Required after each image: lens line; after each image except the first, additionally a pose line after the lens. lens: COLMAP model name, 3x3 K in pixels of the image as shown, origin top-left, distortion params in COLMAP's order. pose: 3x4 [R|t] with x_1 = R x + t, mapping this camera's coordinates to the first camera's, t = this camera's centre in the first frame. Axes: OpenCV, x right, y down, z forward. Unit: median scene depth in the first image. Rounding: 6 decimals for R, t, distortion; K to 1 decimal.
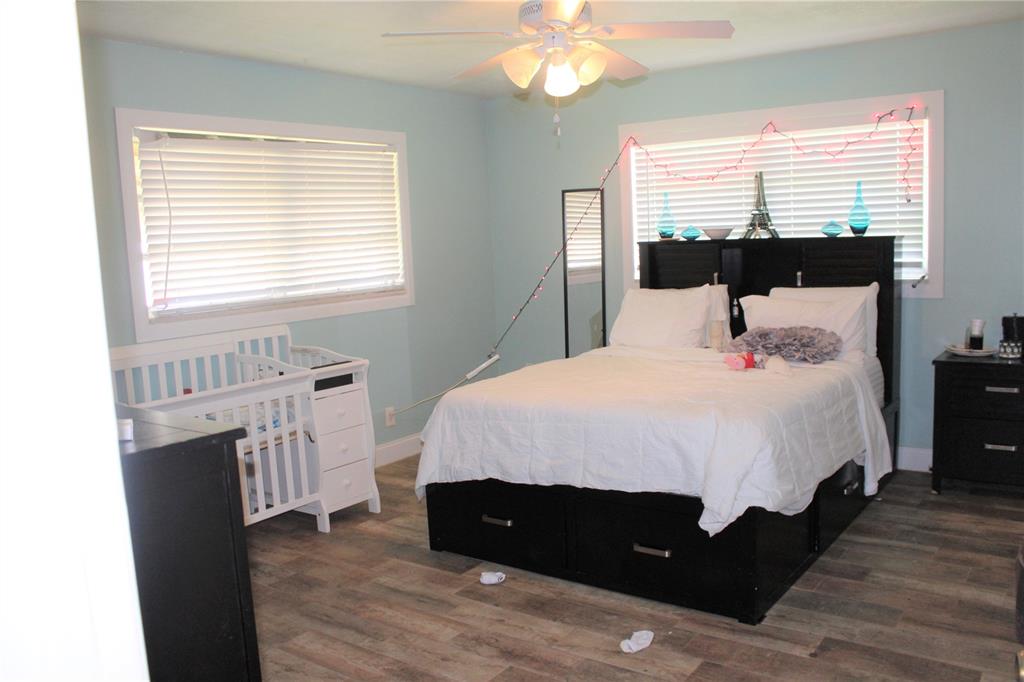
lens RADIAL K [[861.9, 0, 517.3], [0, 861.9, 348.3], [0, 0, 1]] dist [-0.160707, 0.153380]
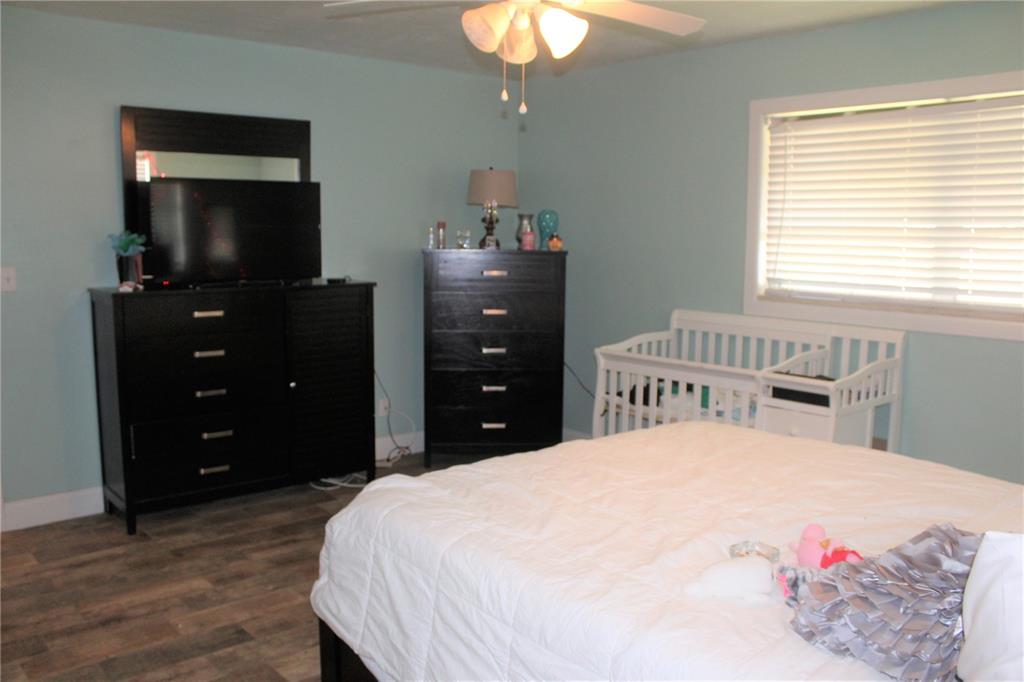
lens RADIAL K [[861.9, 0, 517.3], [0, 861.9, 348.3], [0, 0, 1]] dist [-0.160707, 0.153380]
pose [[-0.185768, 0.174798, -0.966921, 0.666596], [-0.131260, 0.970815, 0.200720, -0.143487], [0.973787, 0.164206, -0.157402, 0.868860]]
